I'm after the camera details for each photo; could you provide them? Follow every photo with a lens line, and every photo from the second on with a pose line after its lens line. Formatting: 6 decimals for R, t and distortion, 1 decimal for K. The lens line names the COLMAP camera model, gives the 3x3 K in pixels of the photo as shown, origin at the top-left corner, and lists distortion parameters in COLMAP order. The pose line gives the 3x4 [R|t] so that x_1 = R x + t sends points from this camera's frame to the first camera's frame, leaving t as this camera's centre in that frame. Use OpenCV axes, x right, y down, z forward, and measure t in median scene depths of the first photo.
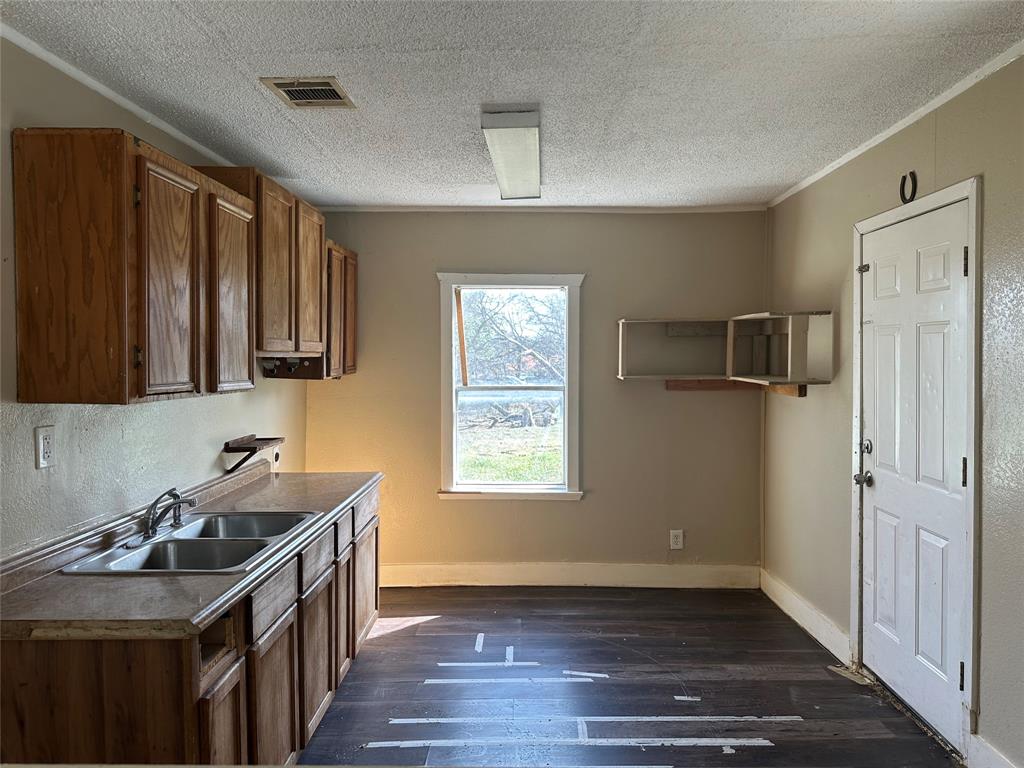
lens RADIAL K [[714.9, 0, 509.9], [0, 714.9, 391.0], [0, 0, 1]] dist [0.004367, -0.003521]
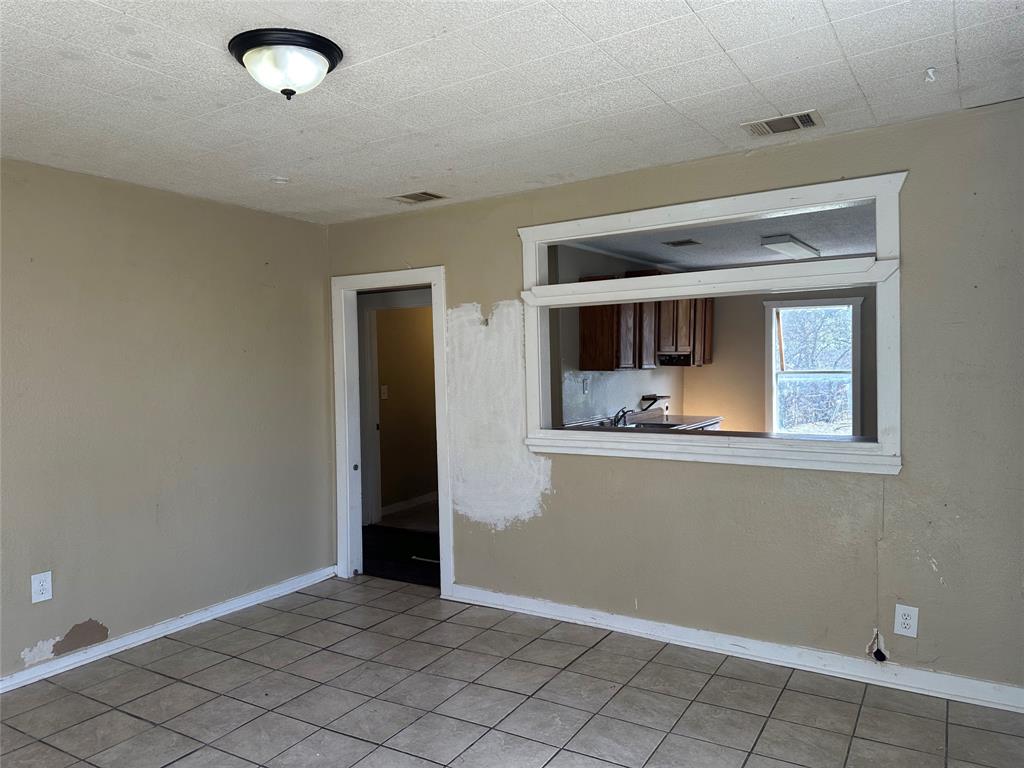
lens RADIAL K [[714.9, 0, 507.8], [0, 714.9, 389.2], [0, 0, 1]] dist [0.004367, -0.003521]
pose [[0.857200, 0.004843, -0.514962, 0.338129], [-0.006843, 0.999975, -0.001987, 0.059300], [0.514939, 0.005228, 0.857211, -0.987425]]
